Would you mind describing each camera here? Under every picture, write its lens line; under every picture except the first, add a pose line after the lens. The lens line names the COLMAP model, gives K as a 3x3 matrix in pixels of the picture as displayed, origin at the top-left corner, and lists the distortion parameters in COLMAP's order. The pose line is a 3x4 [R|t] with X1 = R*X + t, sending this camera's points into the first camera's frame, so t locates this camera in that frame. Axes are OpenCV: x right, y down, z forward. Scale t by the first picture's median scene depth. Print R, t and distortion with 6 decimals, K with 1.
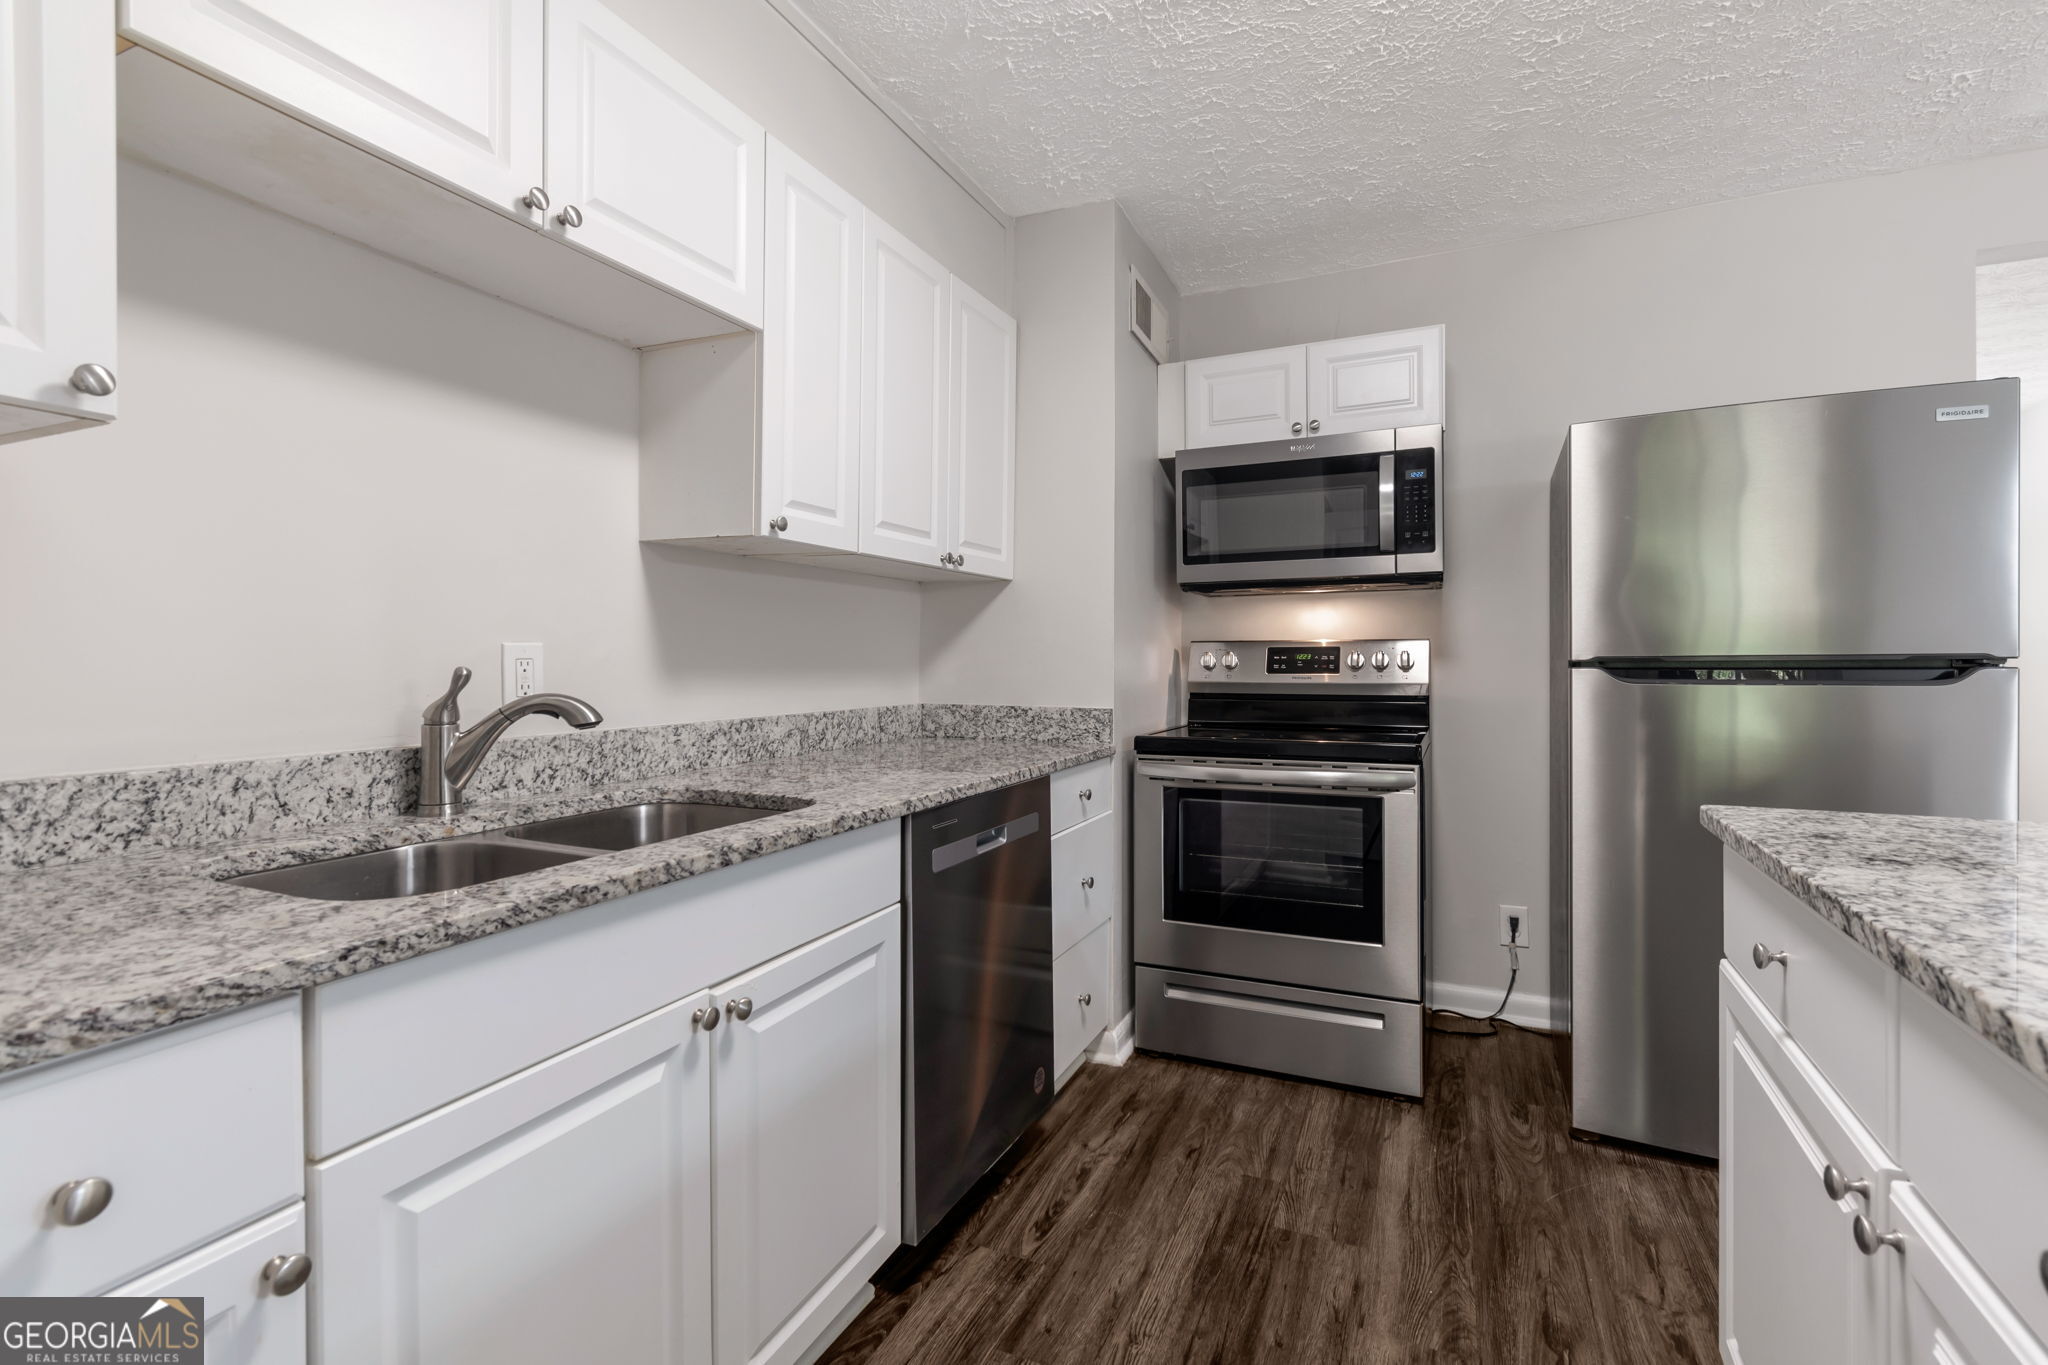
lens RADIAL K [[927.4, 0, 1029.7], [0, 927.4, 670.9], [0, 0, 1]] dist [0.001494, -0.000265]
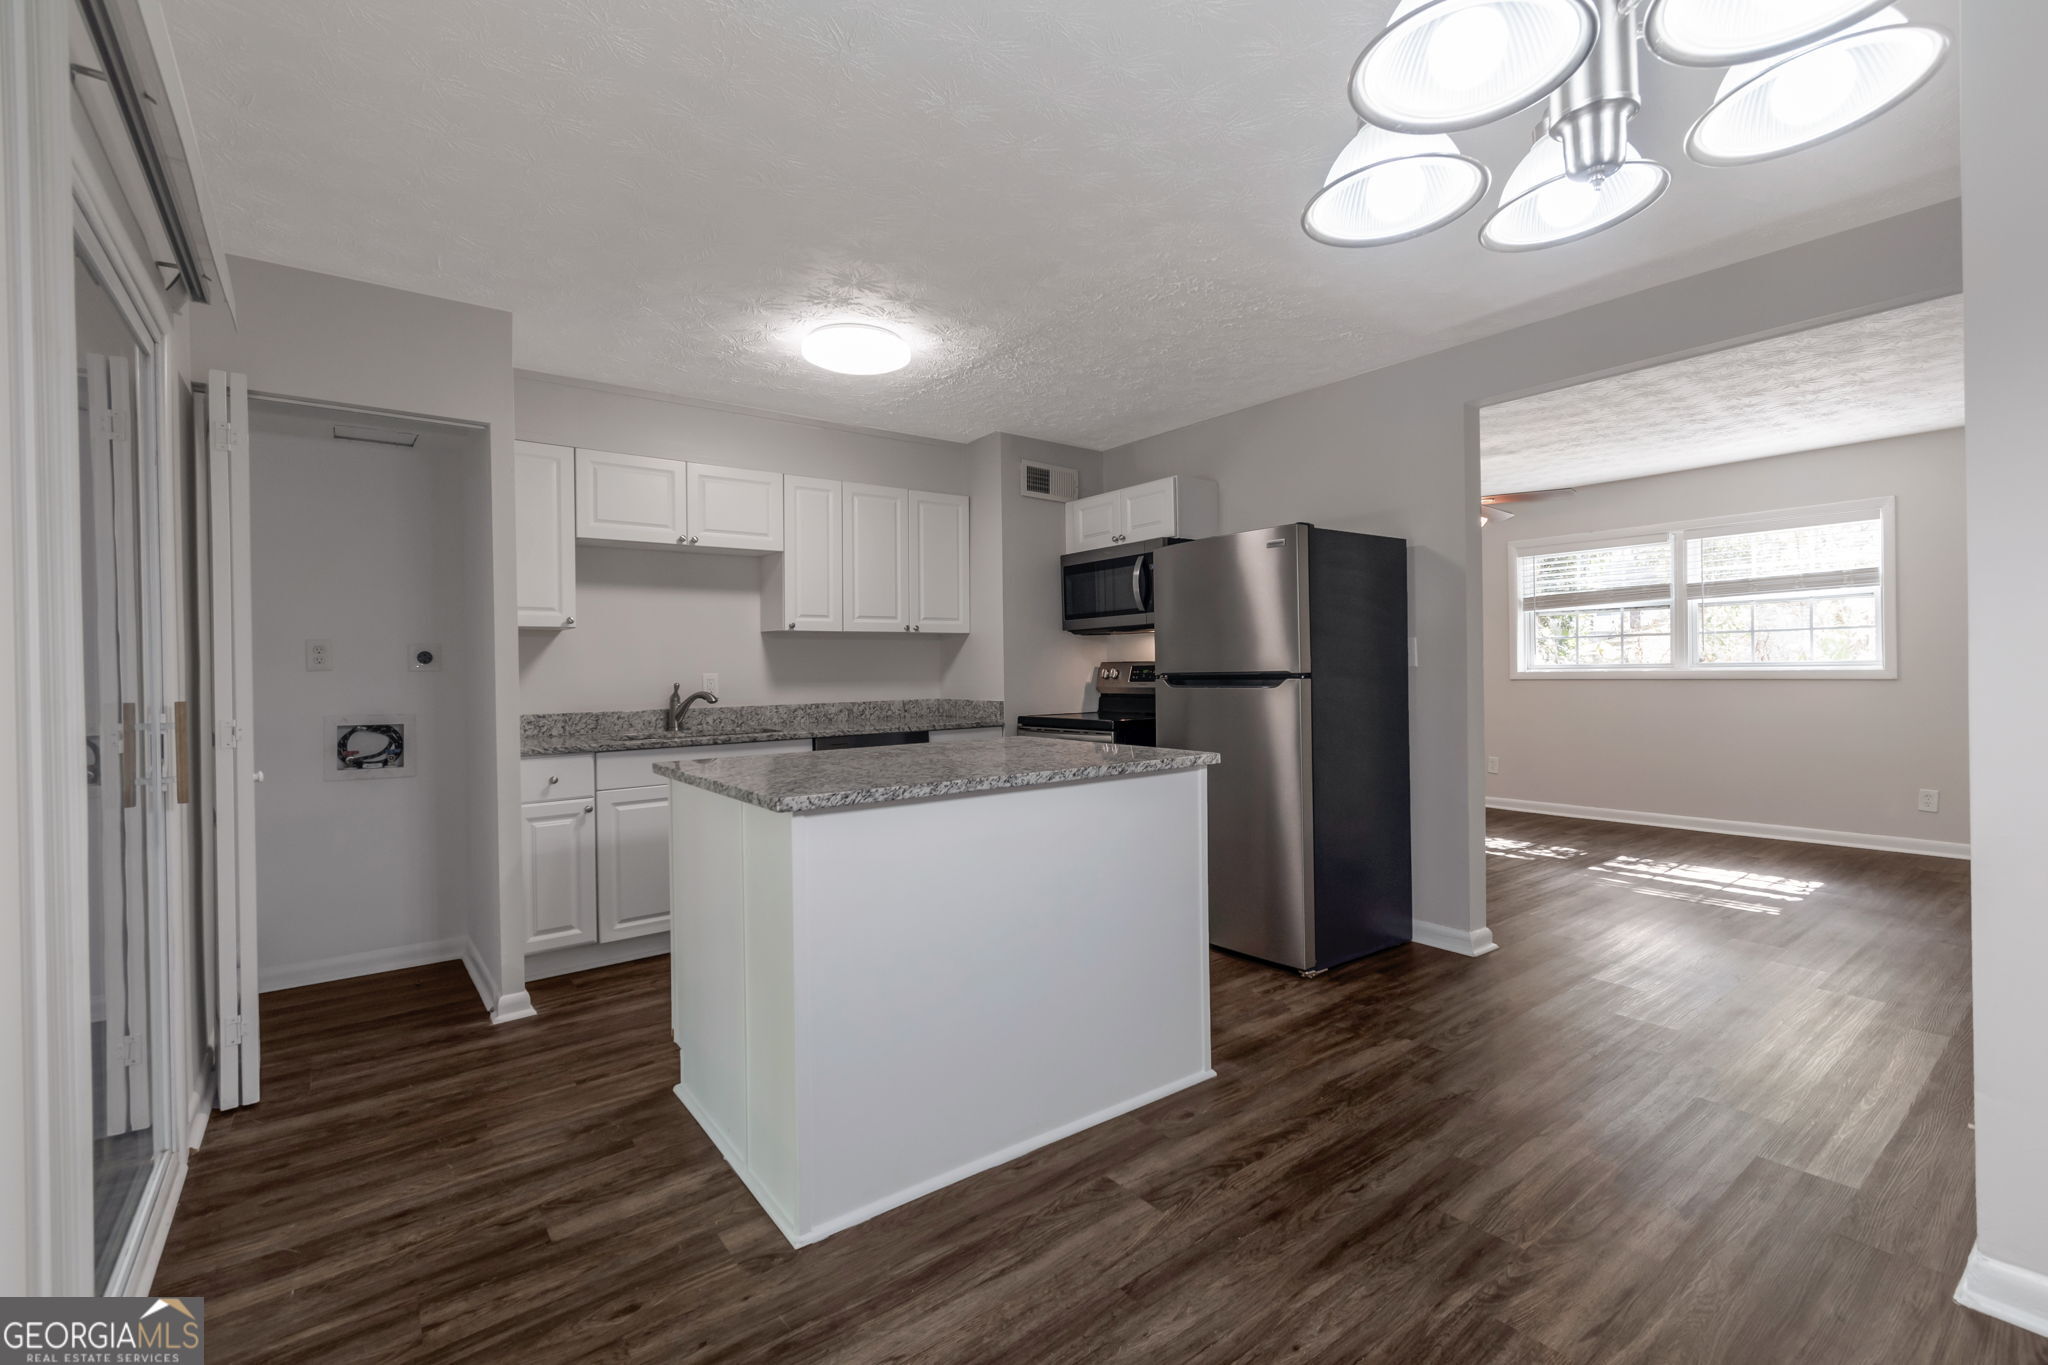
lens RADIAL K [[927.4, 0, 1027.2], [0, 927.4, 674.6], [0, 0, 1]] dist [0.001494, -0.000265]
pose [[0.873017, -0.012364, -0.487534, 1.174449], [0.010123, 0.999923, -0.007231, 0.001280], [0.487585, 0.001377, 0.873074, -0.696070]]
